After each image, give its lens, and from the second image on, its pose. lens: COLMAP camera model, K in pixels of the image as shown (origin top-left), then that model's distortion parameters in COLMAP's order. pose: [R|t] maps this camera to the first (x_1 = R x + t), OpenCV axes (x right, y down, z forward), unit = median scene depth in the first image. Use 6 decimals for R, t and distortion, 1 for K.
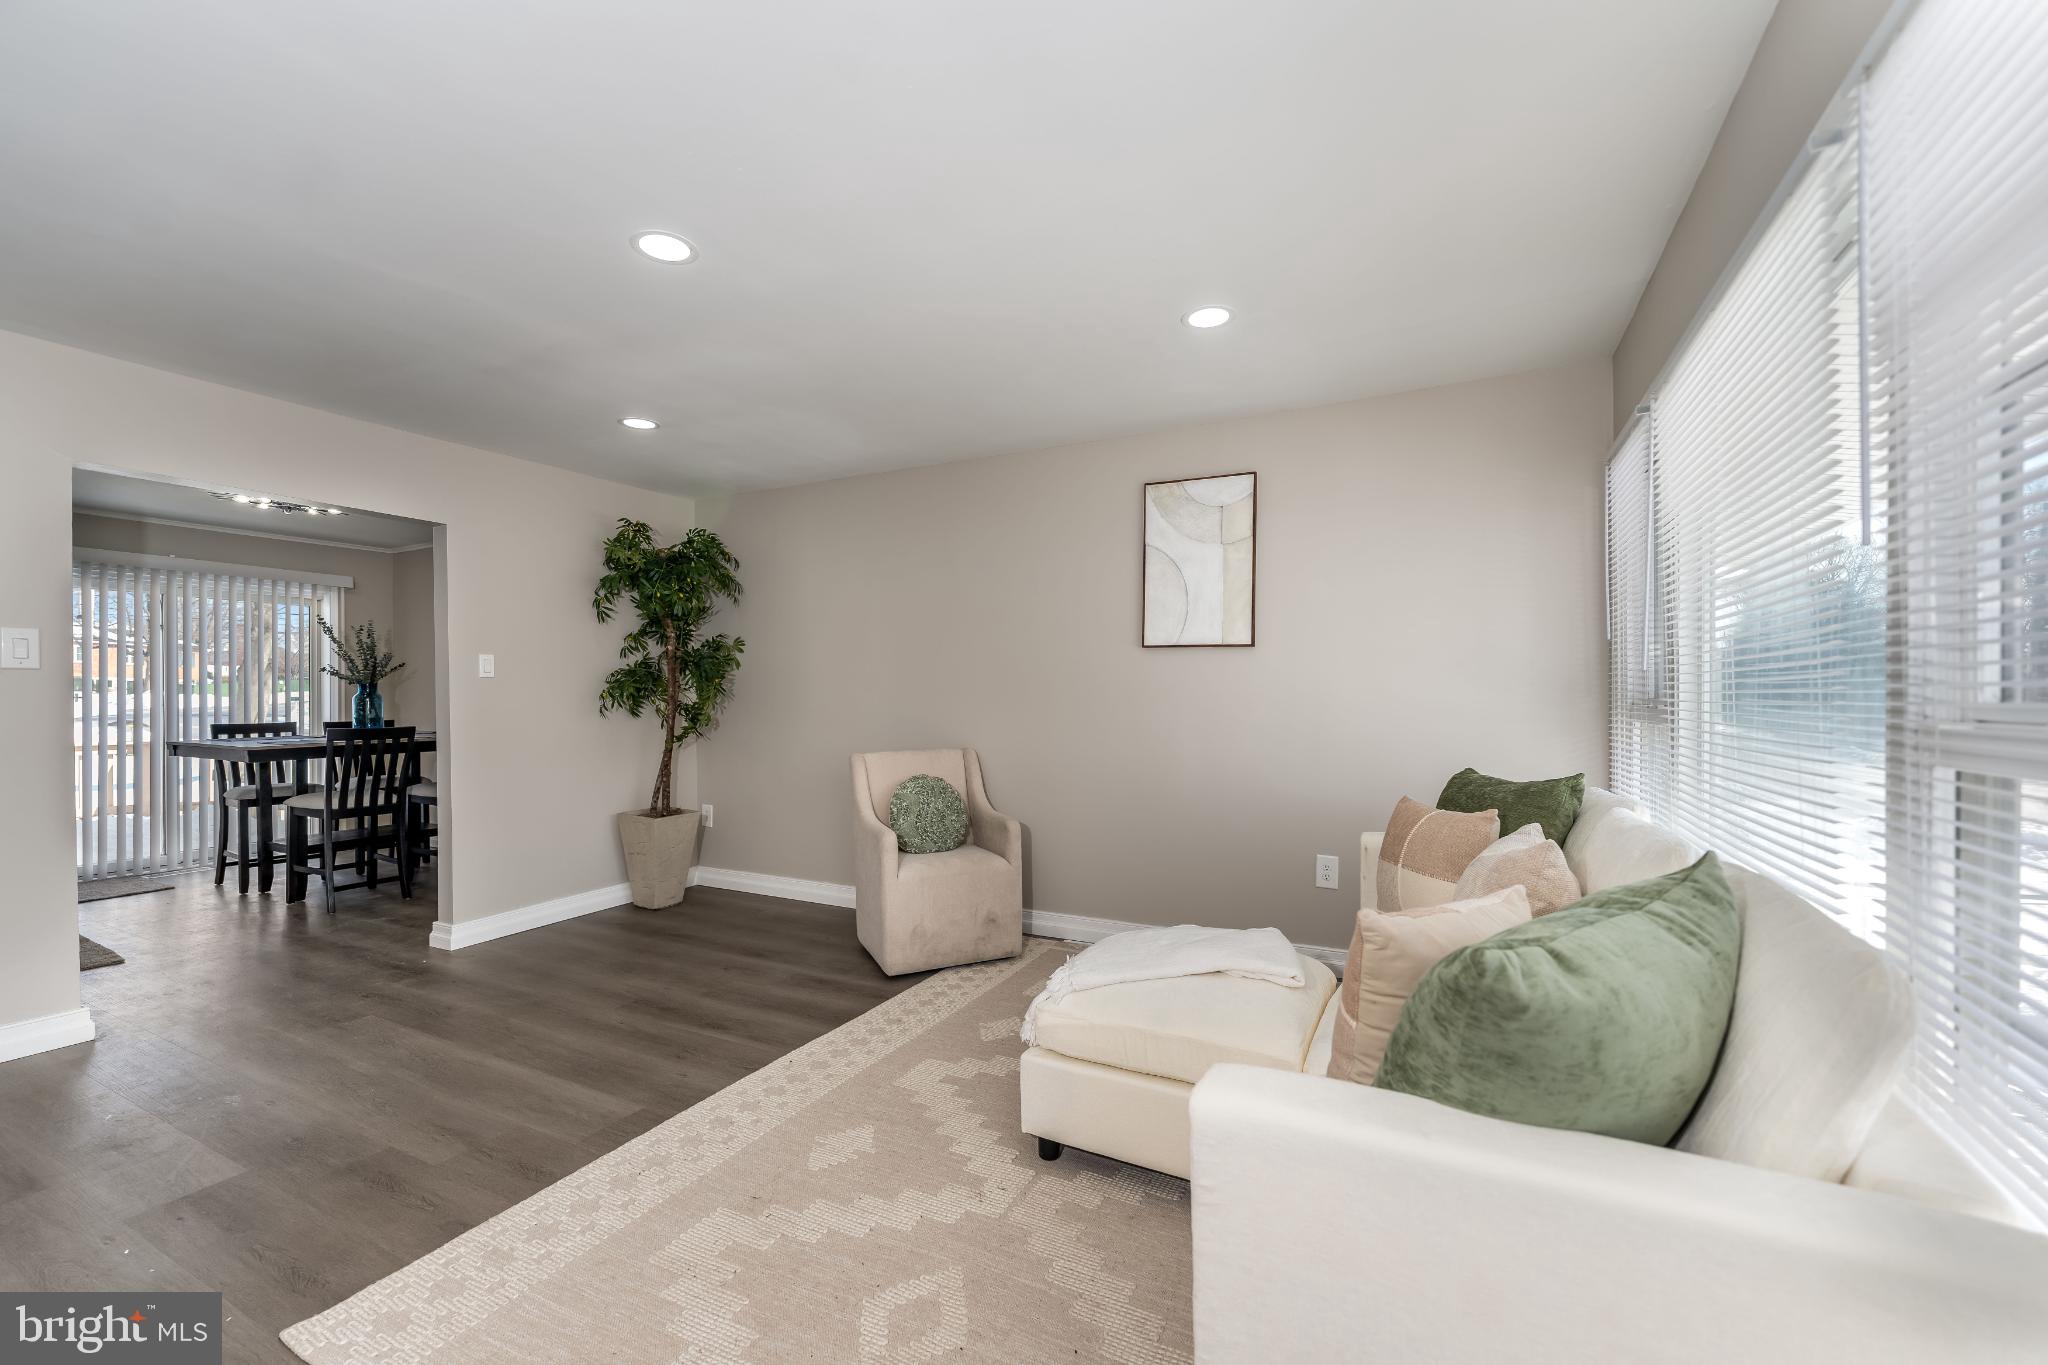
lens RADIAL K [[822.1, 0, 1020.3], [0, 822.1, 699.2], [0, 0, 1]] dist [-0.000367, -0.000133]
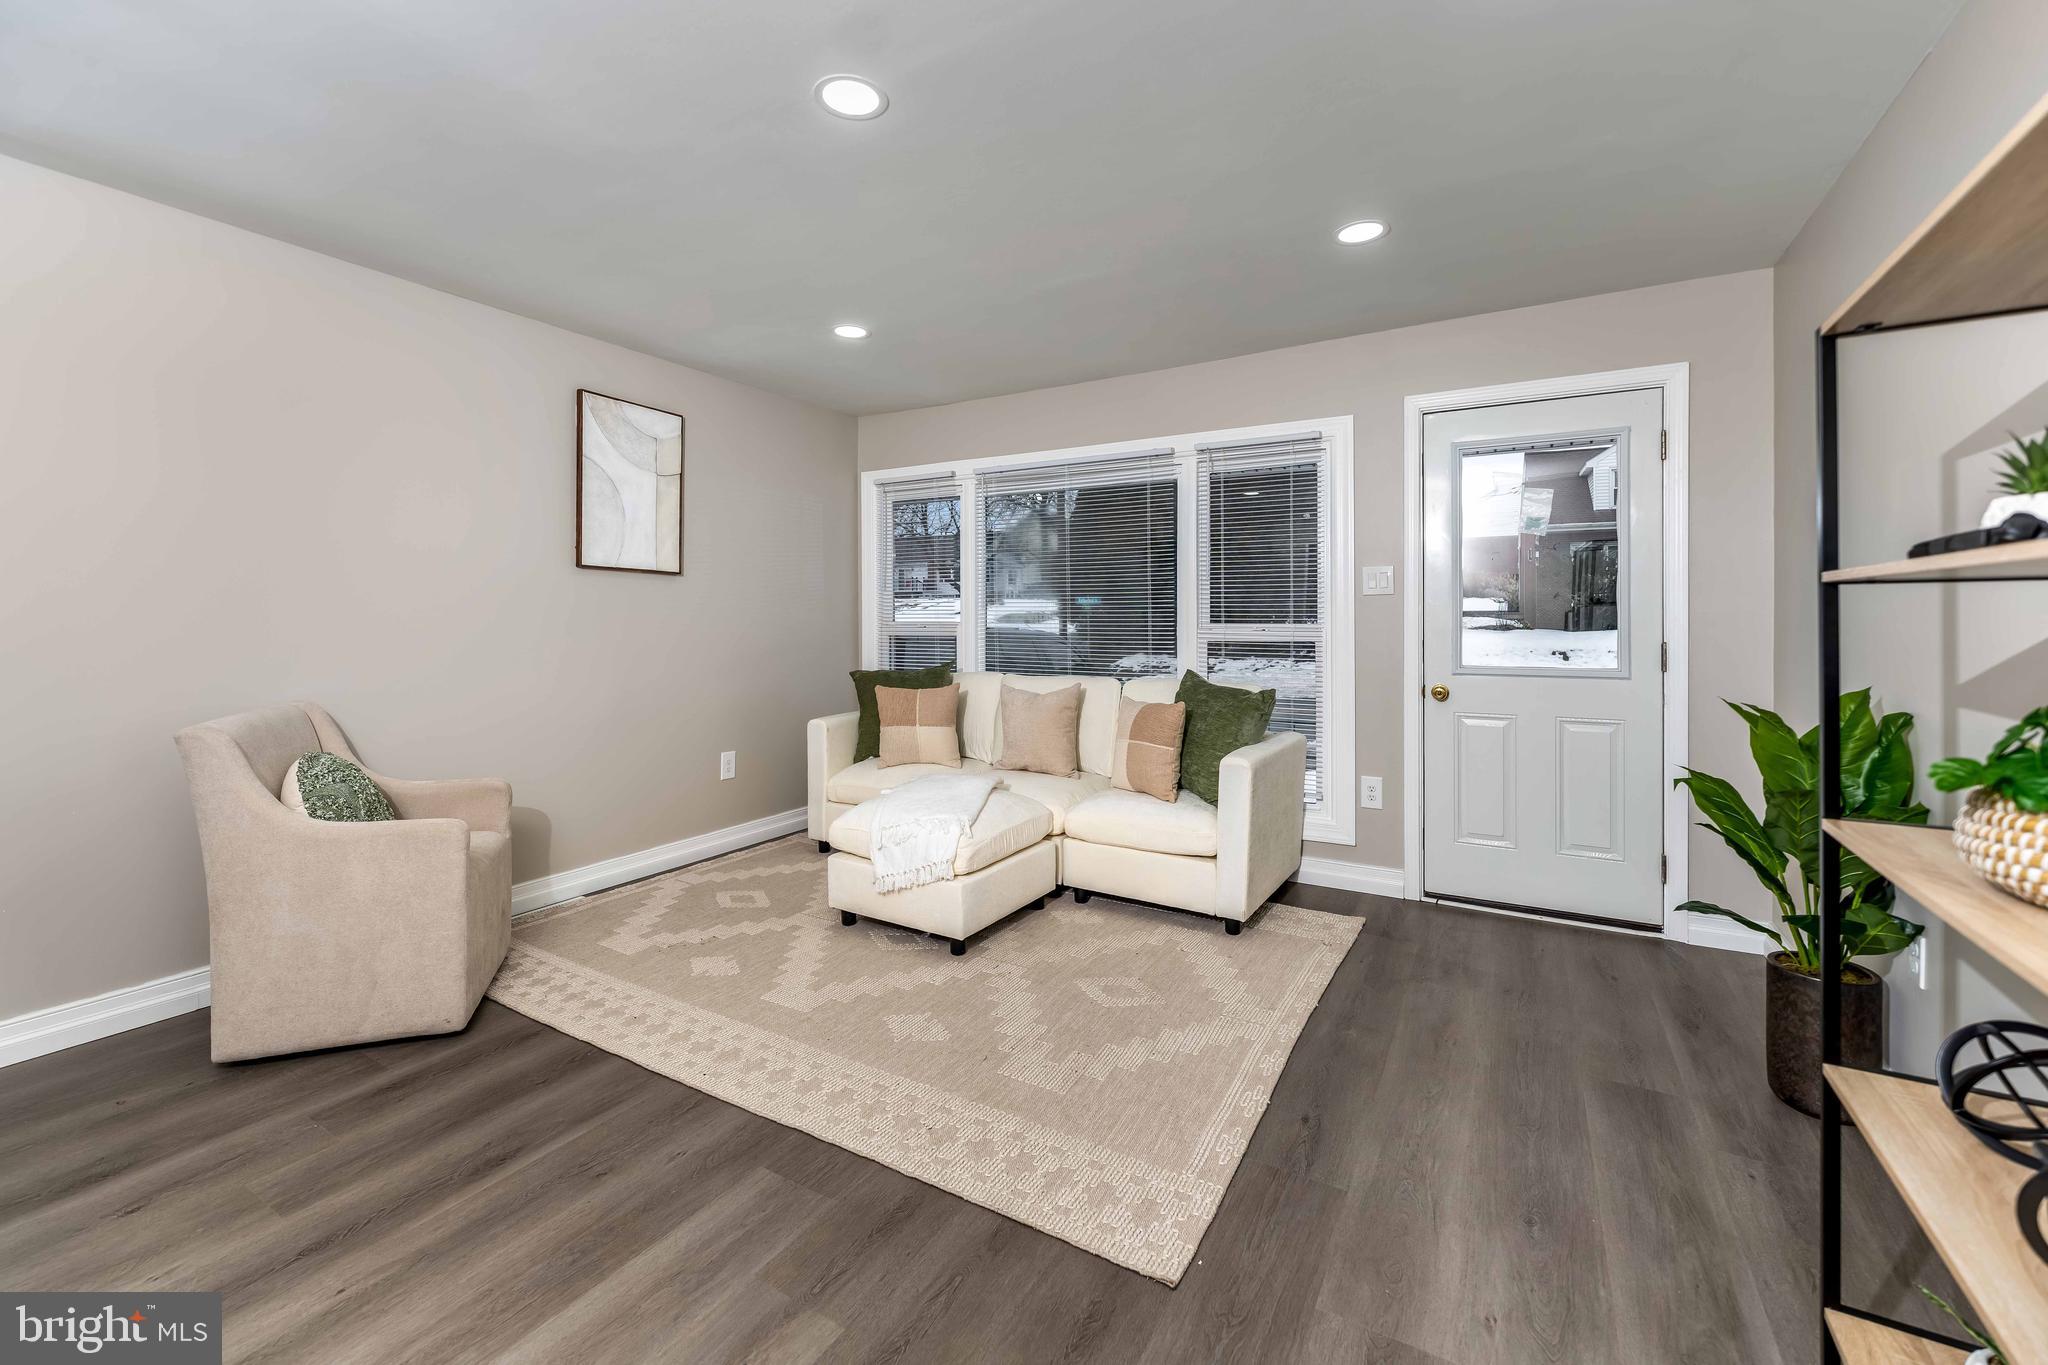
lens RADIAL K [[847.2, 0, 1021.9], [0, 847.2, 619.6], [0, 0, 1]] dist [-0.000394, -0.000106]
pose [[0.051312, 0.000937, 0.998682, -0.969186], [0.001728, 0.999998, -0.001027, -0.002462], [-0.998681, 0.001778, 0.051310, 0.573469]]
